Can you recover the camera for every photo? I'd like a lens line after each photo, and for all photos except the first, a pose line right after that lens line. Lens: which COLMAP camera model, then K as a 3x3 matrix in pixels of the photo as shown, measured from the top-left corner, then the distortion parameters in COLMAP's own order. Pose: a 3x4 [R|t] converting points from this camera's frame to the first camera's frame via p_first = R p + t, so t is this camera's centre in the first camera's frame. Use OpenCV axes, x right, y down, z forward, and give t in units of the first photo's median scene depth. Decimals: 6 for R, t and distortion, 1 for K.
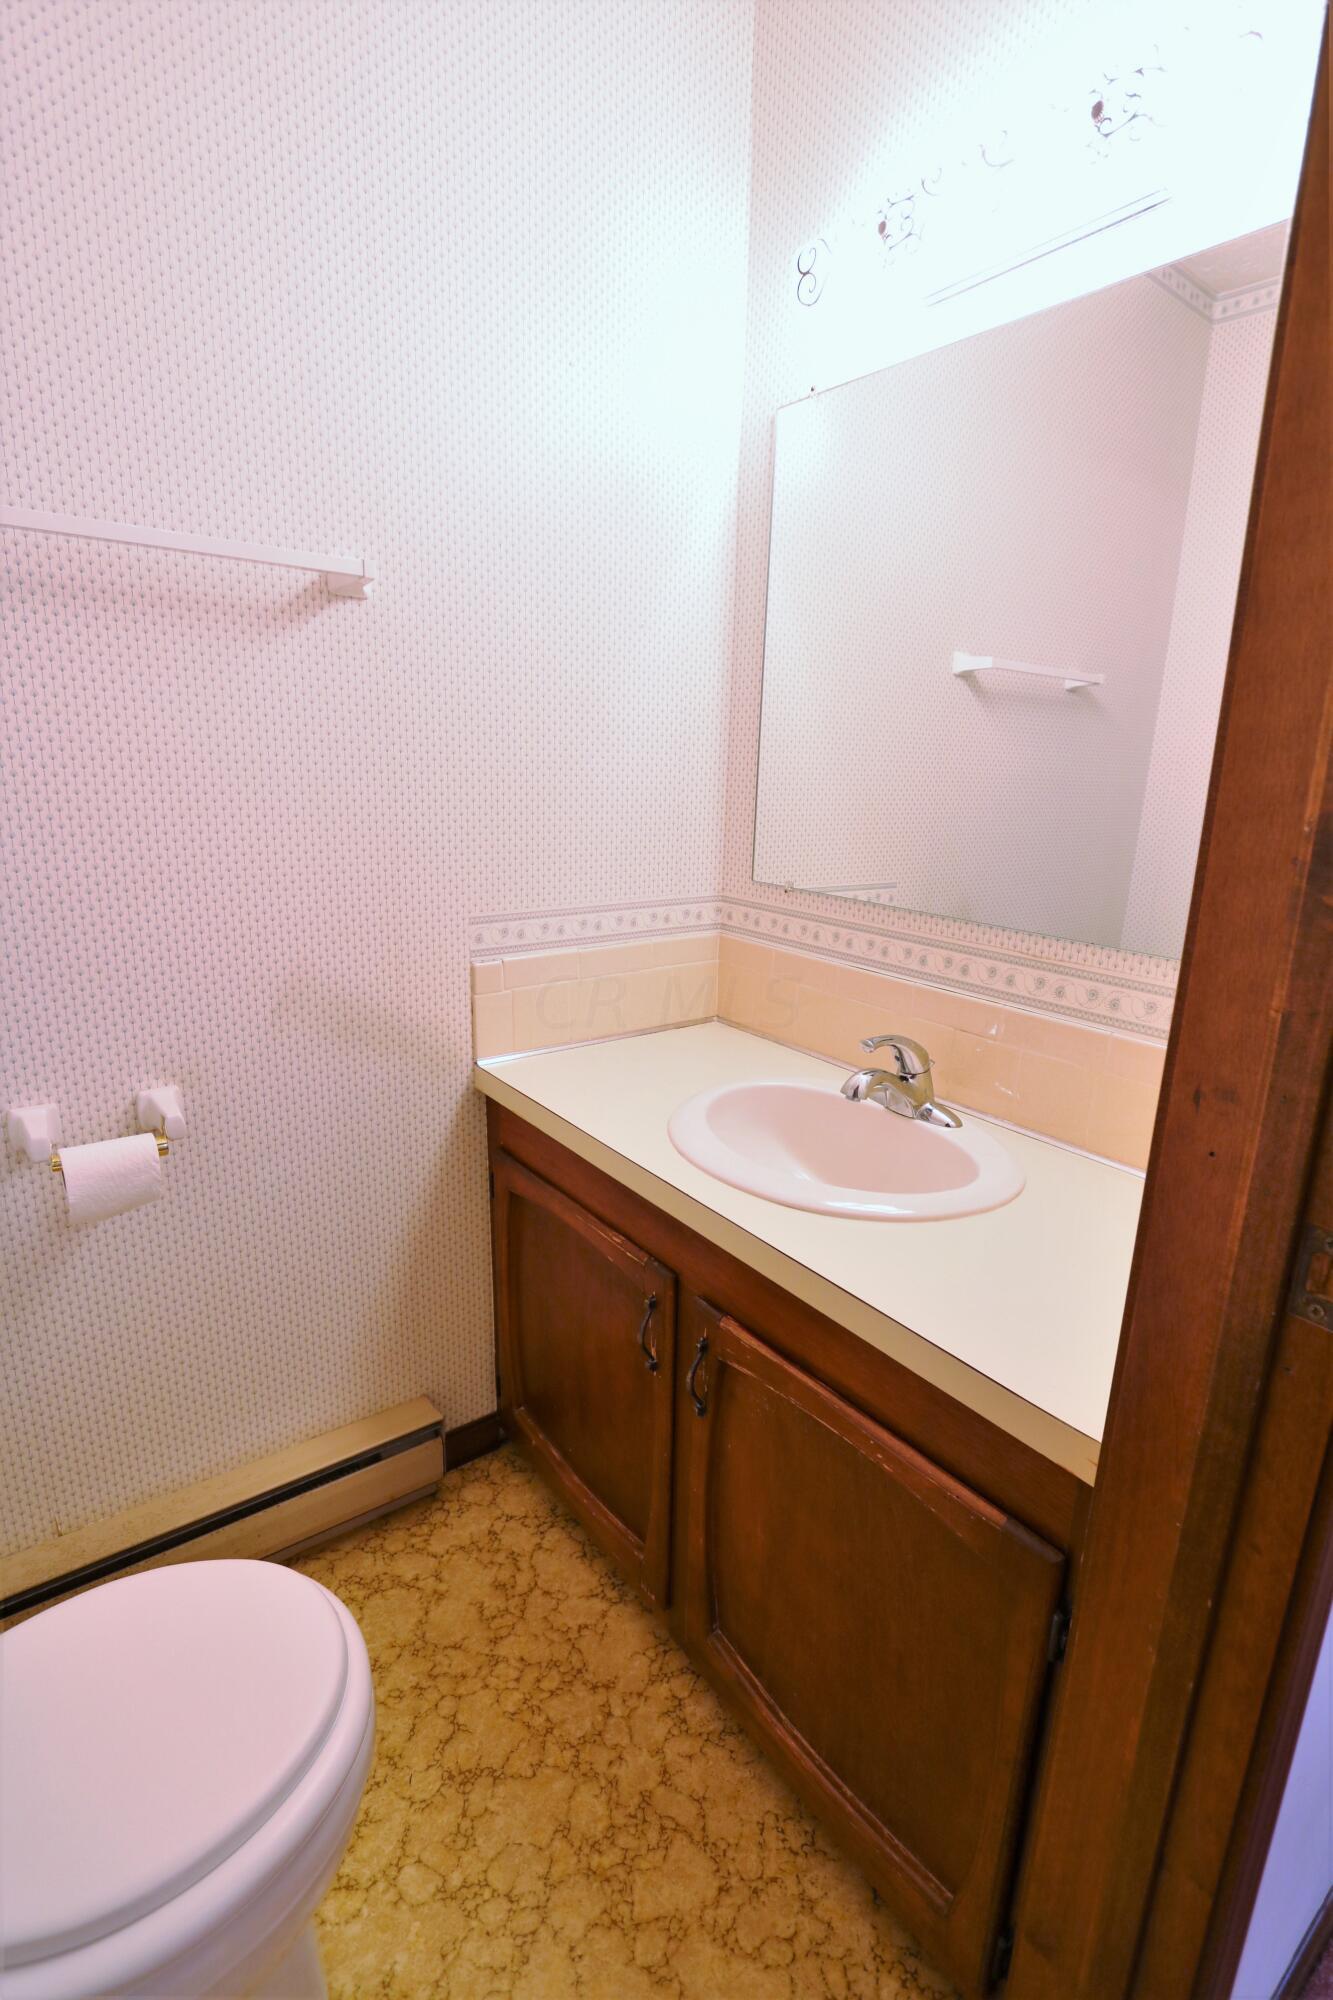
lens RADIAL K [[928.3, 0, 669.9], [0, 928.3, 999.8], [0, 0, 1]] dist [-0.018434, 0.002049]
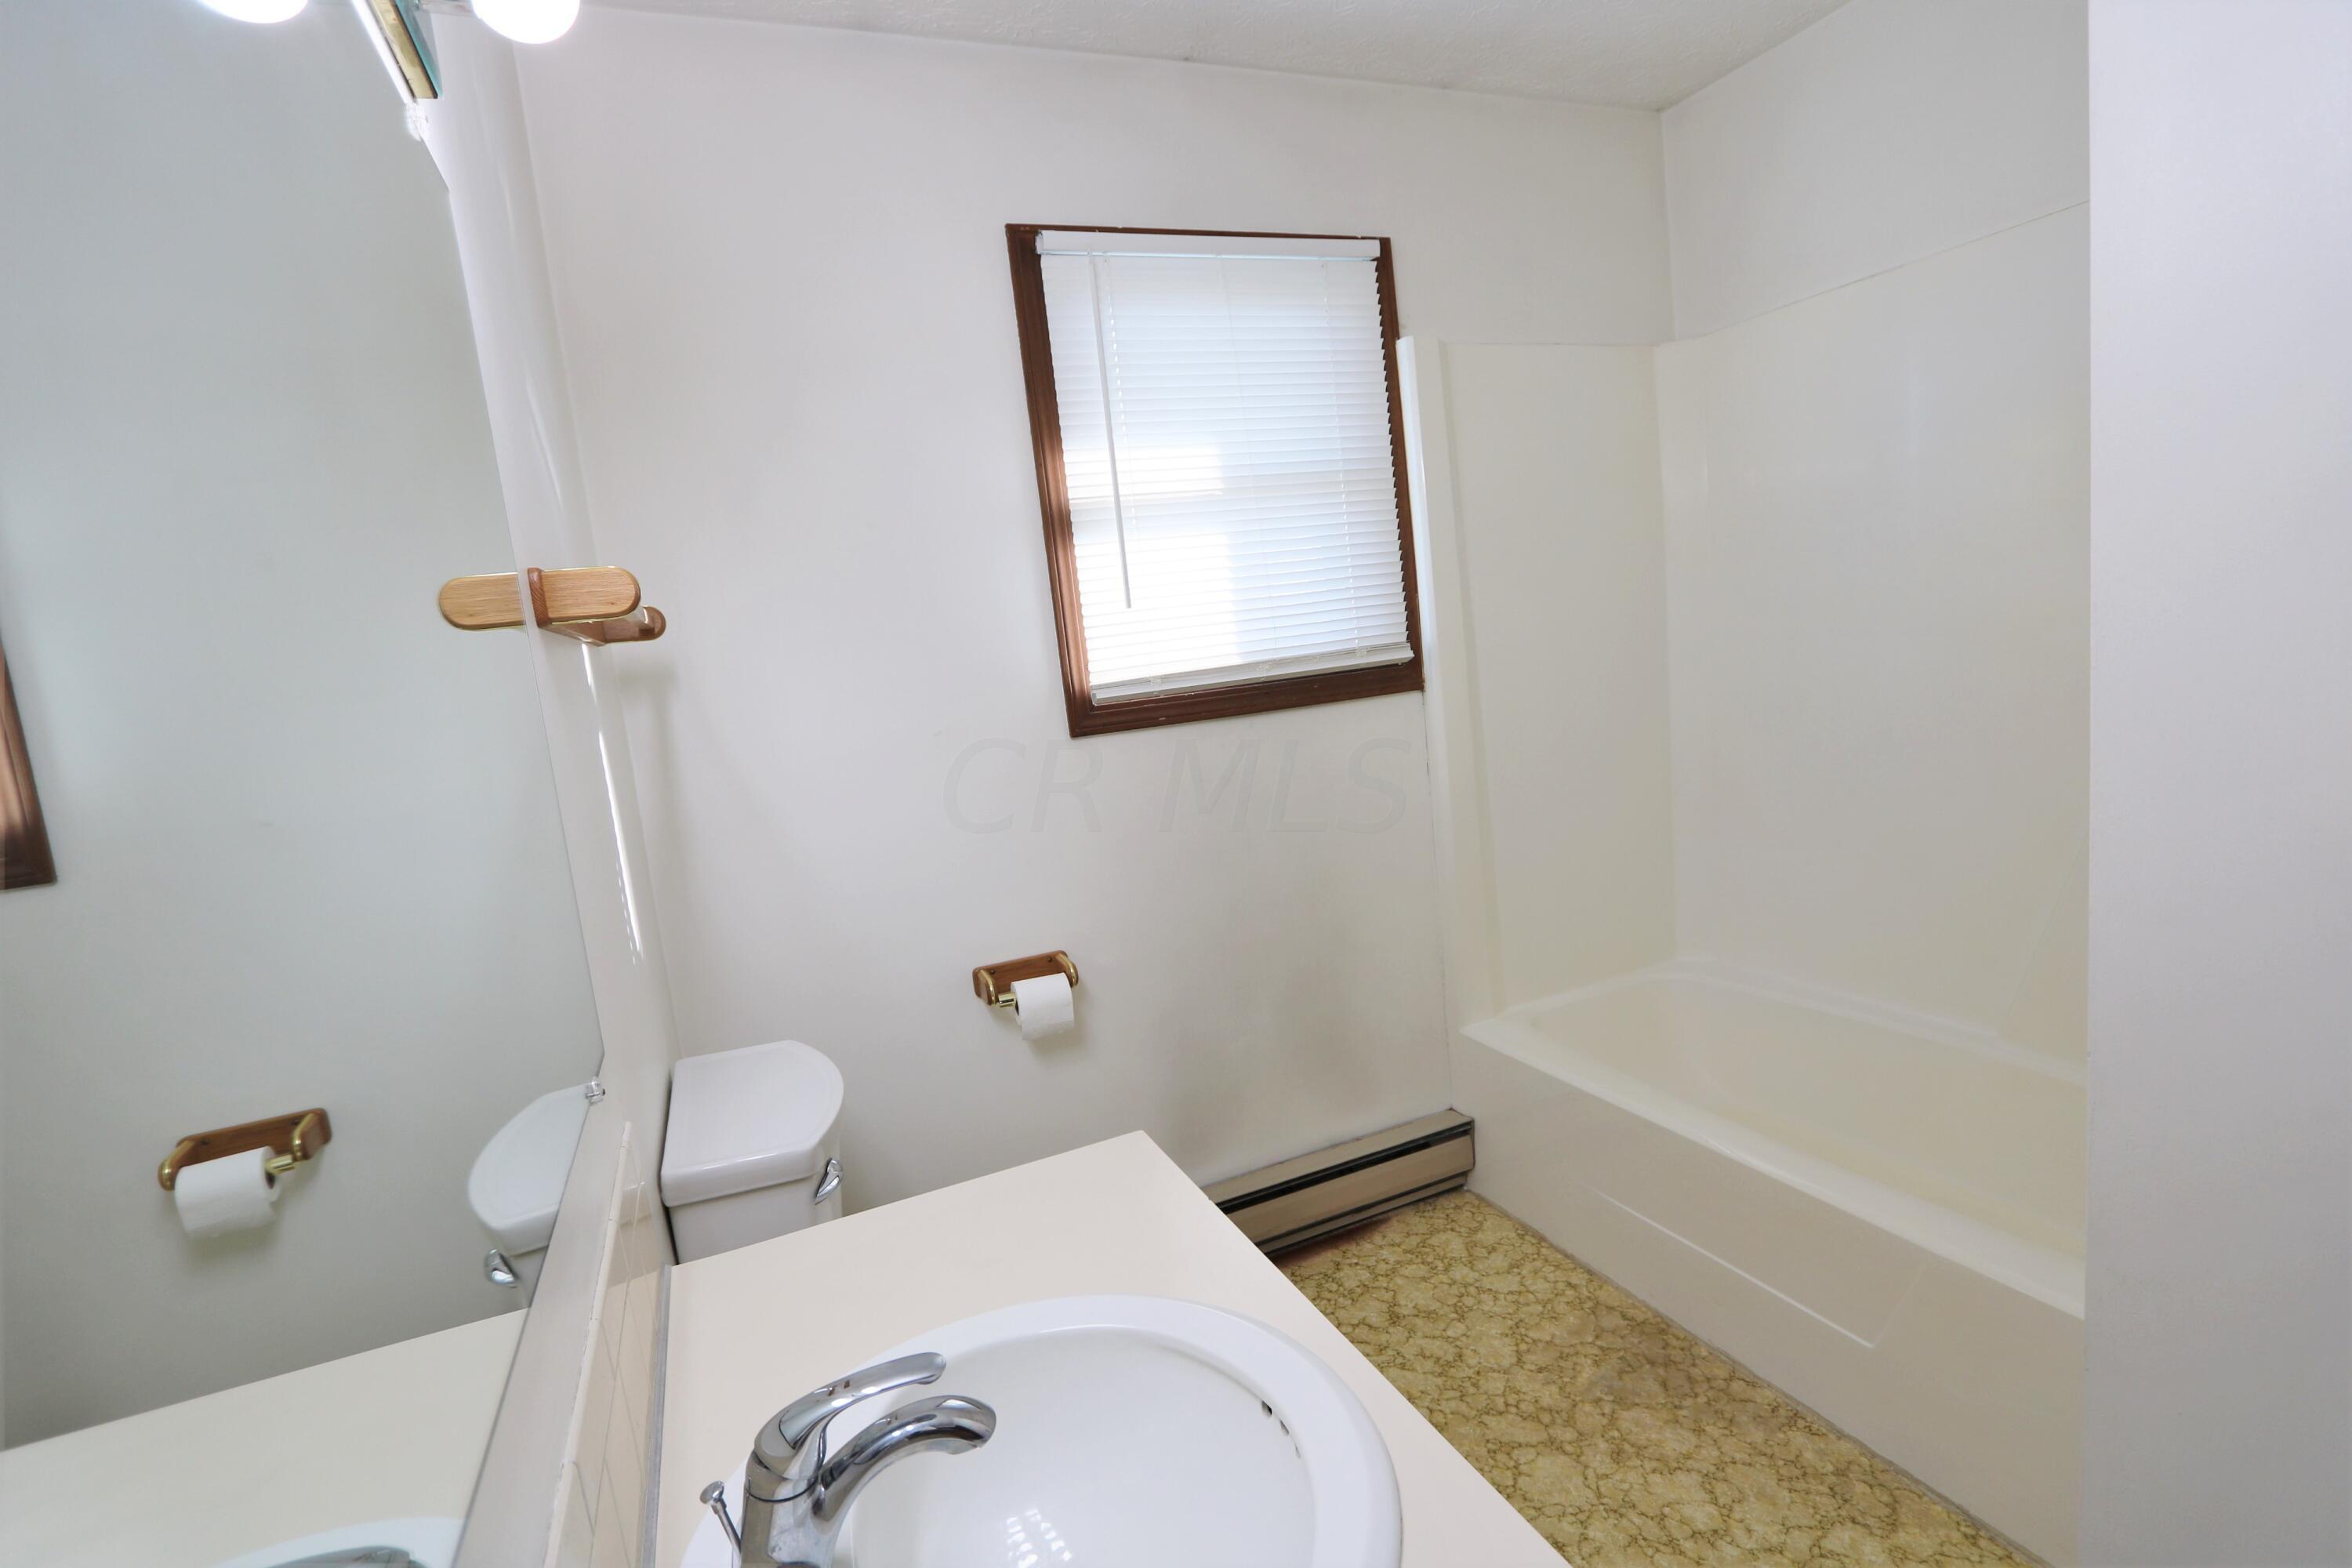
lens RADIAL K [[1091.7, 0, 1165.3], [0, 1091.7, 780.8], [0, 0, 1]] dist [-0.018434, 0.002049]
pose [[0.234560, -0.182530, 0.954811, -1.840173], [0.349547, 0.932355, 0.092367, -0.292885], [-0.907083, 0.312086, 0.282495, 0.530540]]
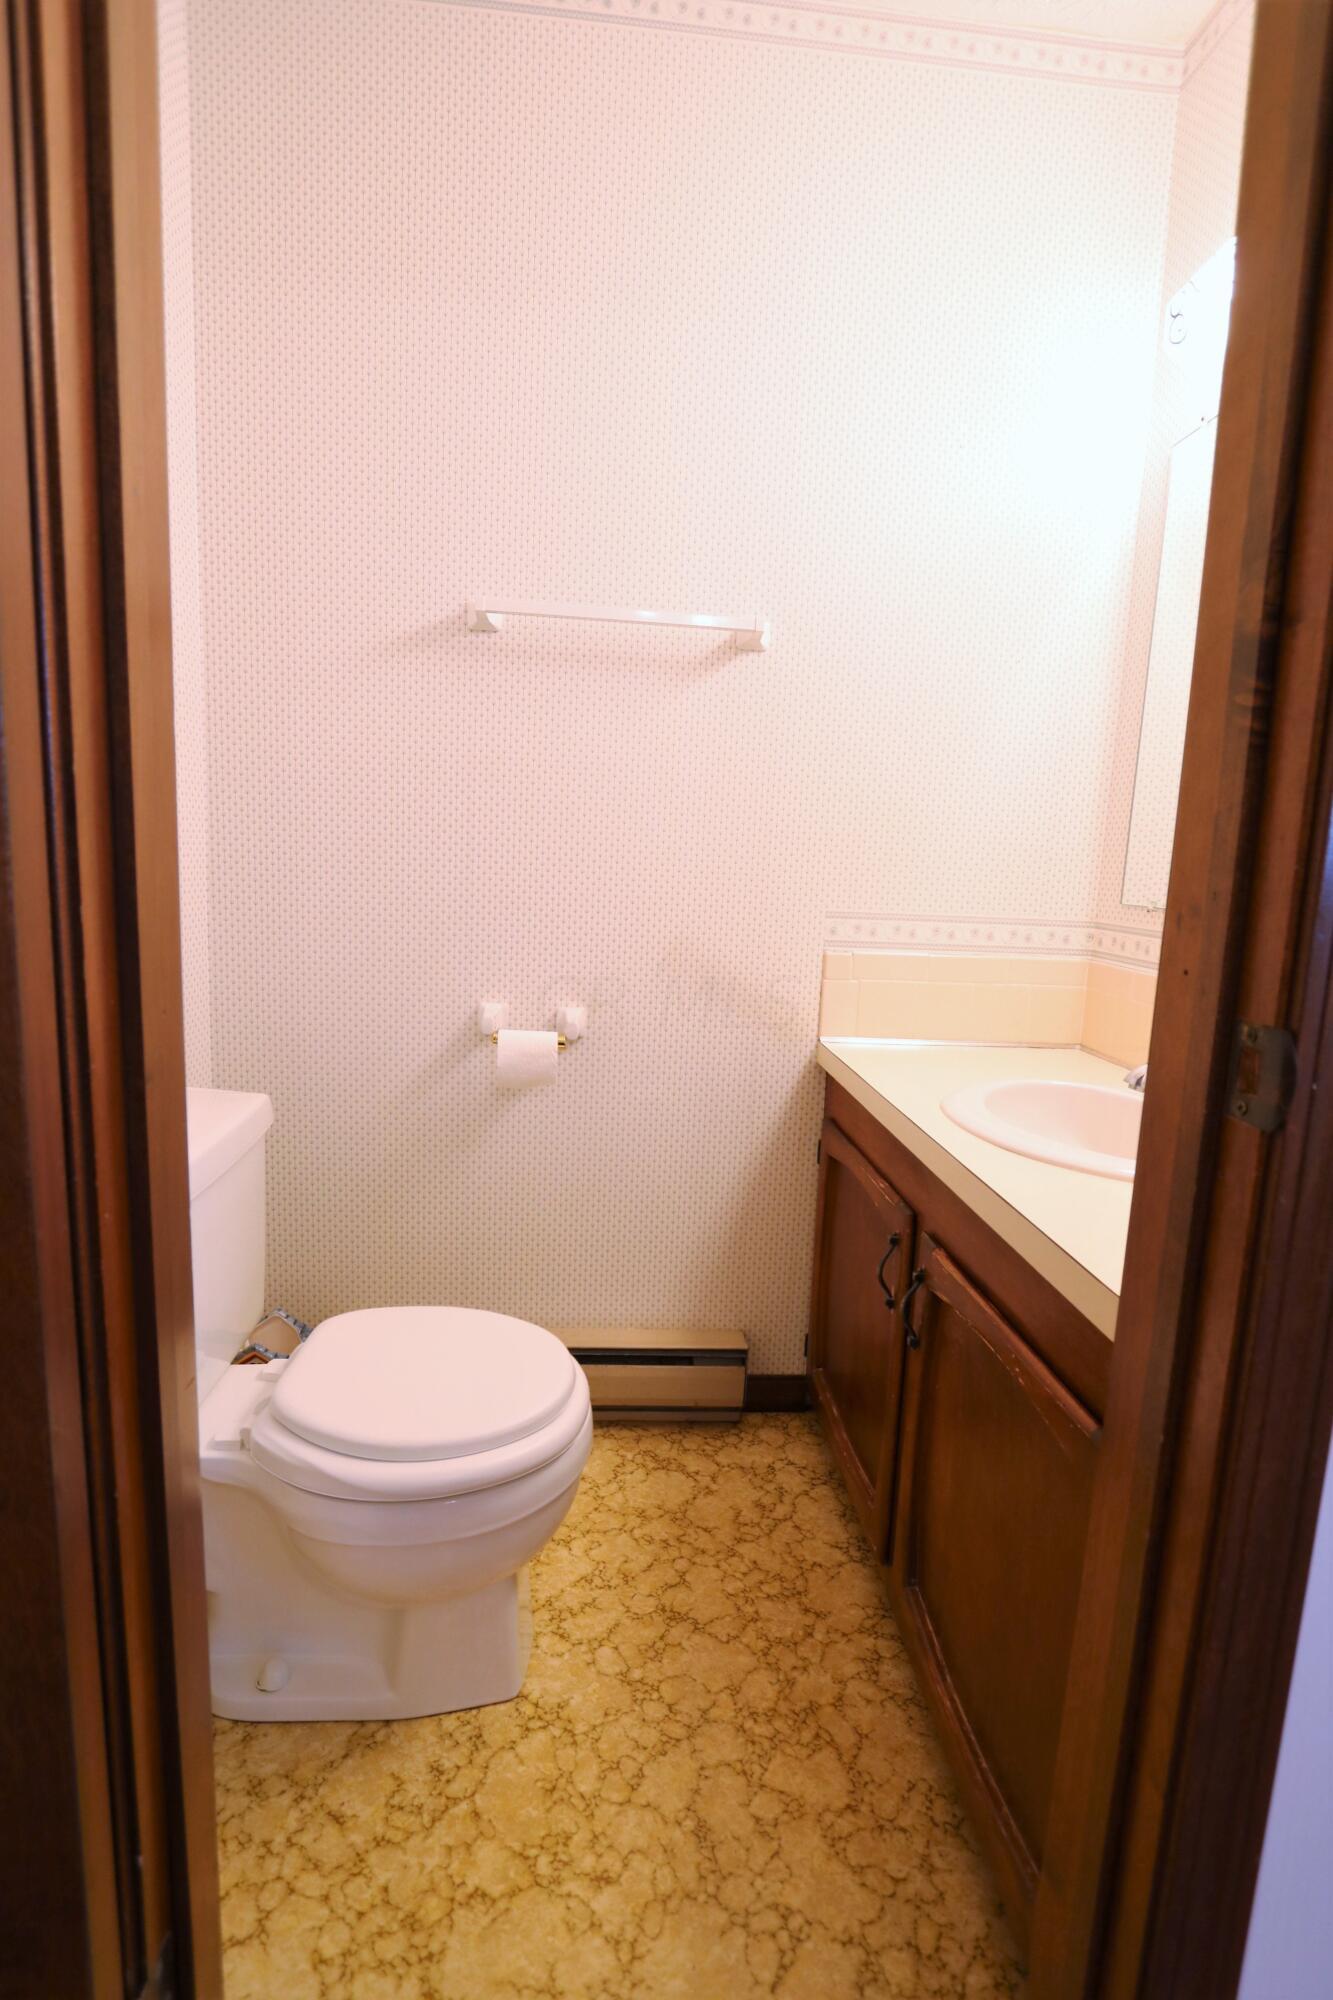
lens RADIAL K [[928.3, 0, 669.9], [0, 928.3, 999.8], [0, 0, 1]] dist [-0.018434, 0.002049]
pose [[0.840015, 0.091956, -0.534714, 0.307796], [-0.157636, 0.984384, -0.078353, 0.174279], [0.519159, 0.150108, 0.841392, -0.085978]]
